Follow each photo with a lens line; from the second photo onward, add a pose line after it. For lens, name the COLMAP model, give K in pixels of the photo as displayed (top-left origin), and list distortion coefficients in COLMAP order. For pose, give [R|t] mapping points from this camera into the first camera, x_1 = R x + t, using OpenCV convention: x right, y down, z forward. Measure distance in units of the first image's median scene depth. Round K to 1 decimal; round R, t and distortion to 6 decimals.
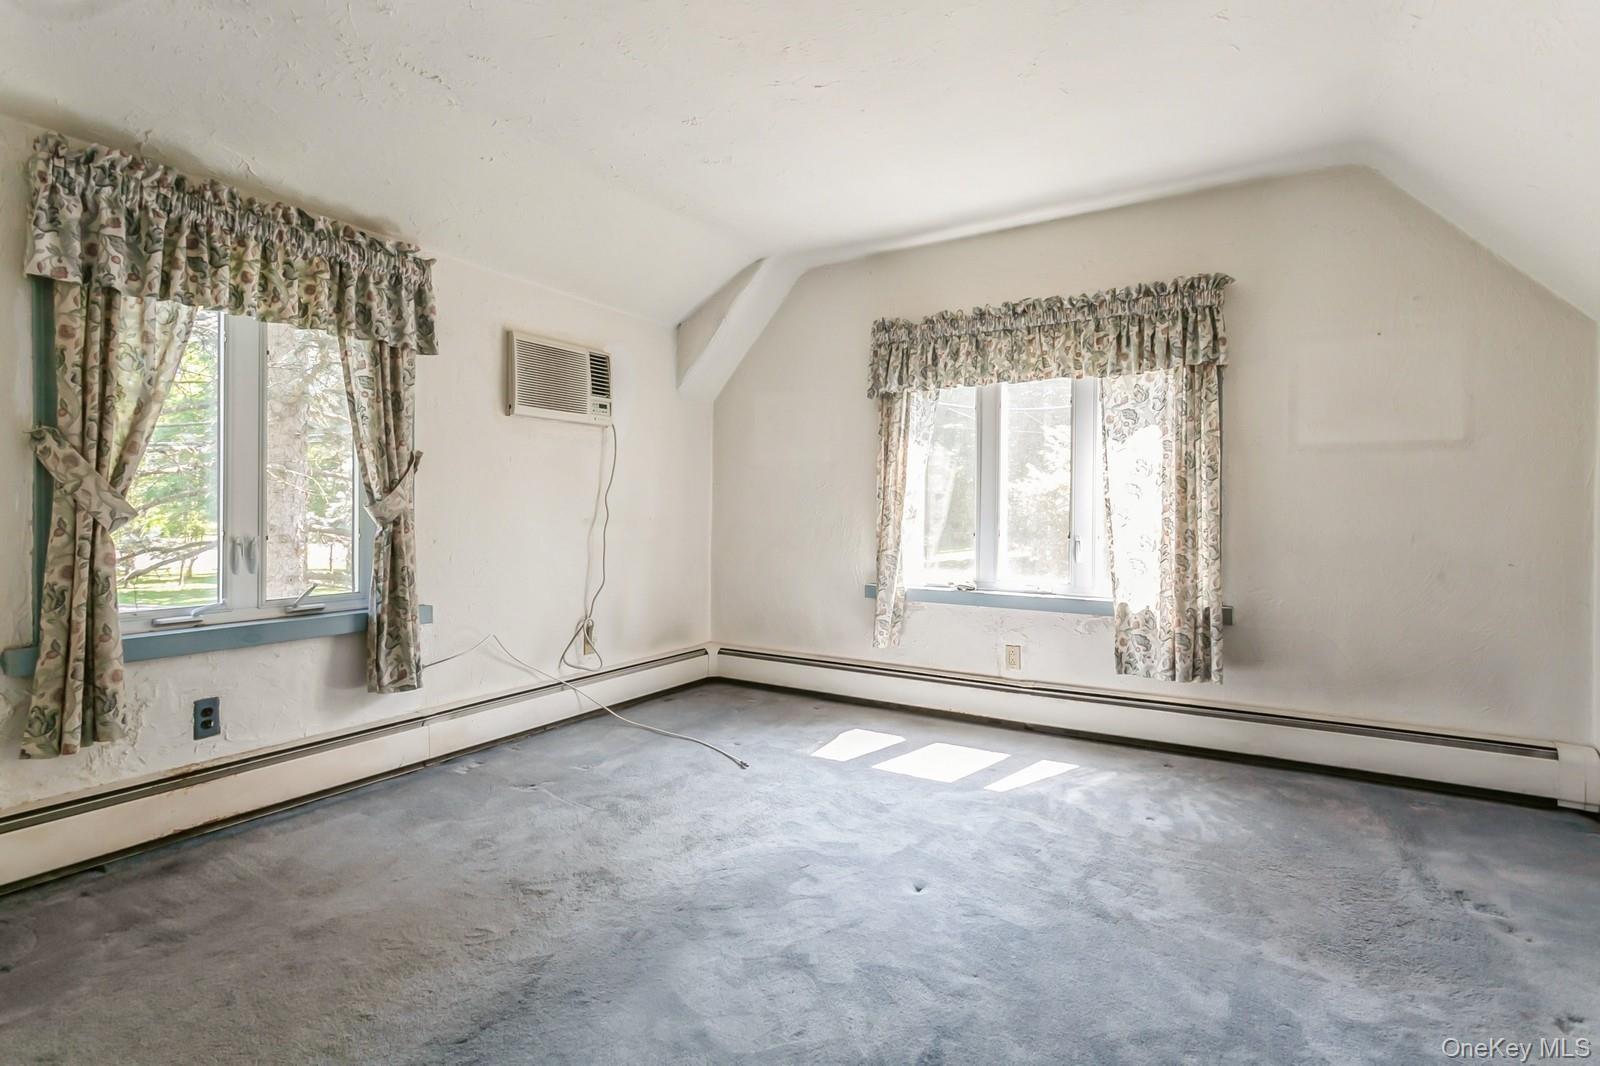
lens RADIAL K [[776.6, 0, 799.7], [0, 776.6, 520.6], [0, 0, 1]] dist [0.013722, -0.000809]
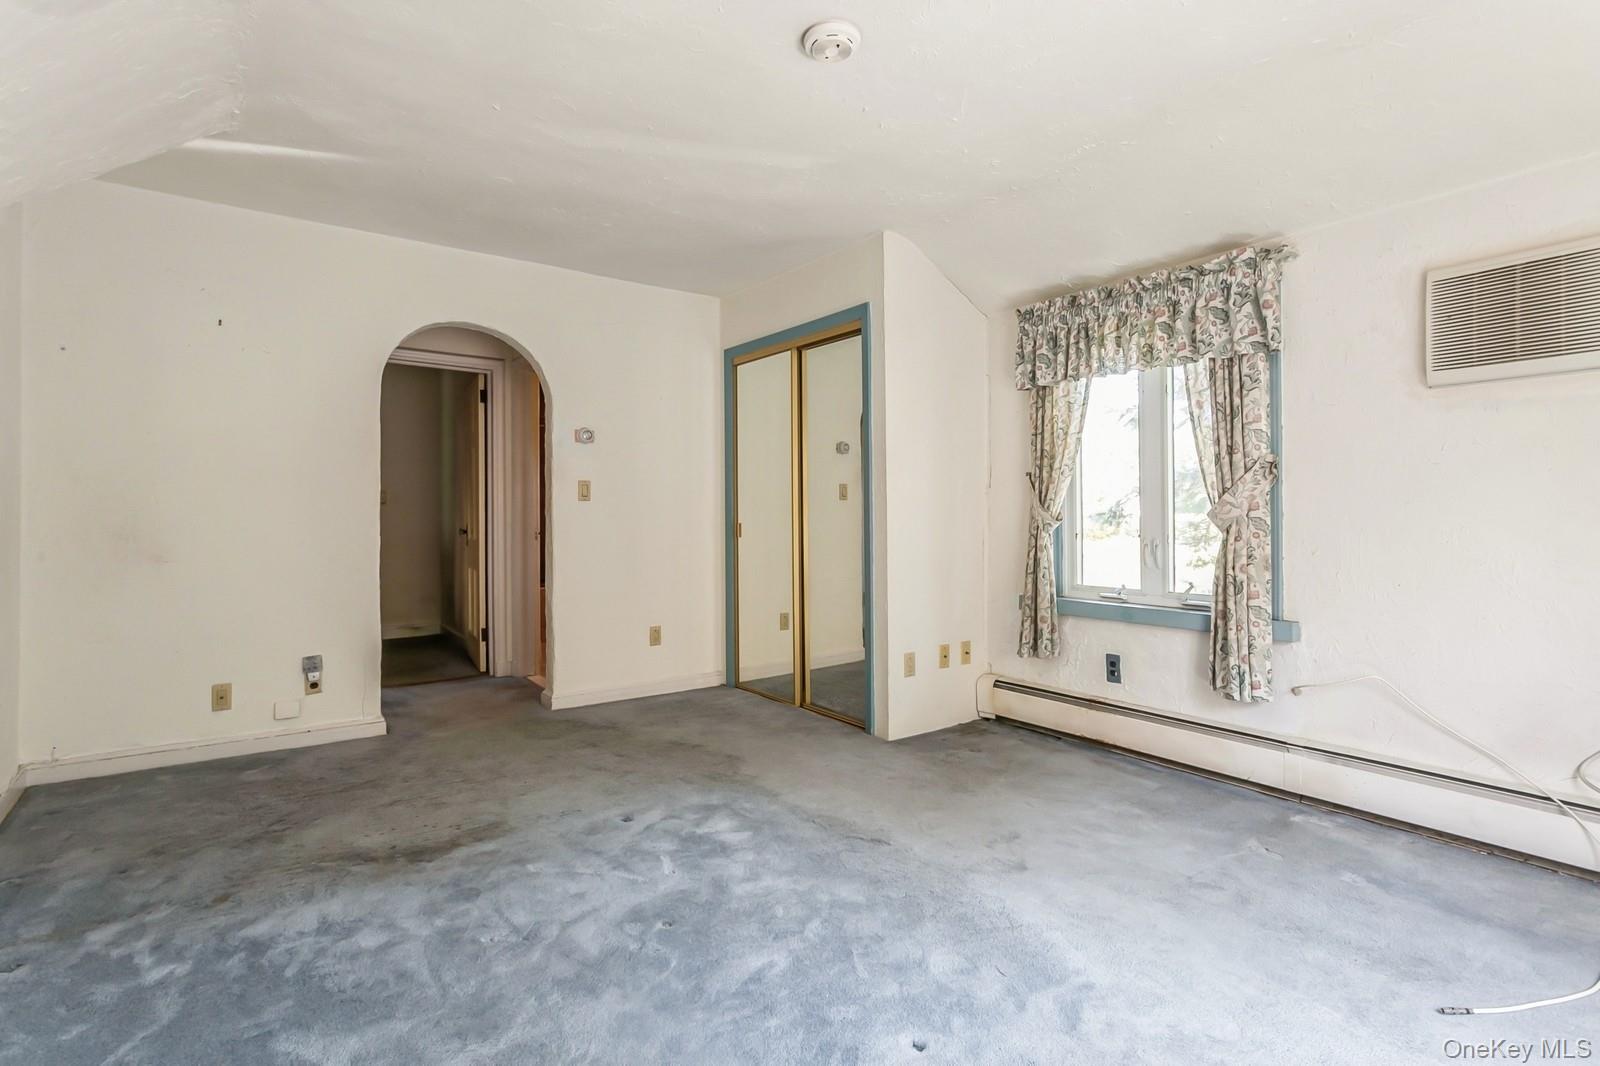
lens RADIAL K [[776.6, 0, 760.2], [0, 776.6, 502.6], [0, 0, 1]] dist [0.013722, -0.000809]
pose [[-0.413813, -0.012759, -0.910273, 0.659646], [-0.004068, 0.999918, -0.012166, -0.019315], [0.910353, -0.001332, -0.413831, 0.867645]]
